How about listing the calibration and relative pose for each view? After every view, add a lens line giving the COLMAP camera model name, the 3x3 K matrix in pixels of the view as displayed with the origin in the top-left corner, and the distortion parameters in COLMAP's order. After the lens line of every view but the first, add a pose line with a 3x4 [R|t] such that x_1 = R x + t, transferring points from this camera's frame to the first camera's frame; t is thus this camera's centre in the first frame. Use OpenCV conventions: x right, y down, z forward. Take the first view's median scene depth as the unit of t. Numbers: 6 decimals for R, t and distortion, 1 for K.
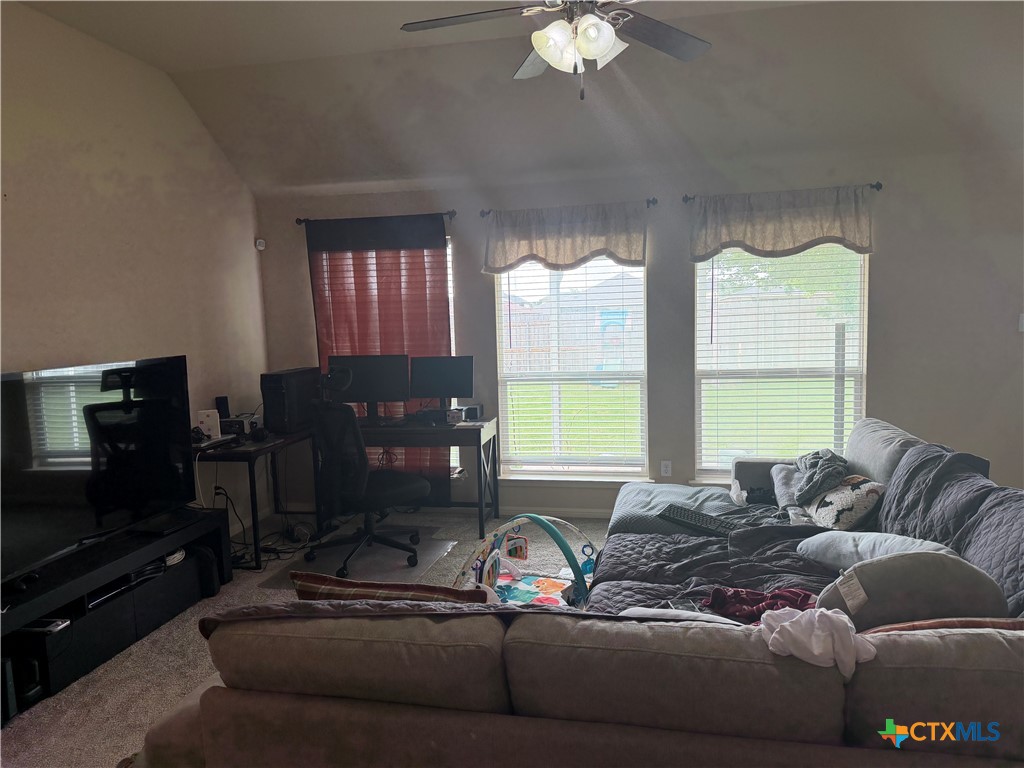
lens RADIAL K [[709.7, 0, 512.0], [0, 709.7, 384.0], [0, 0, 1]] dist [-0.006098, -0.001994]
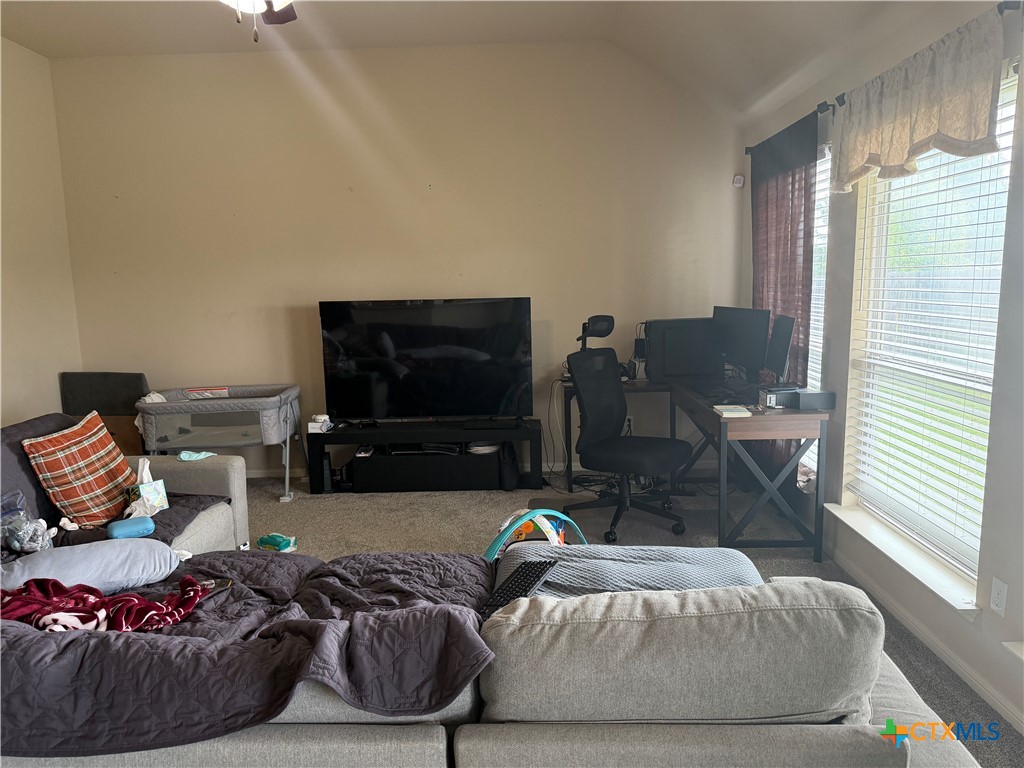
lens RADIAL K [[709.7, 0, 512.0], [0, 709.7, 384.0], [0, 0, 1]] dist [-0.006098, -0.001994]
pose [[0.174157, 0.168507, -0.970193, 0.730941], [-0.077090, 0.984559, 0.157163, -0.079137], [0.981696, 0.047421, 0.184458, 0.746825]]
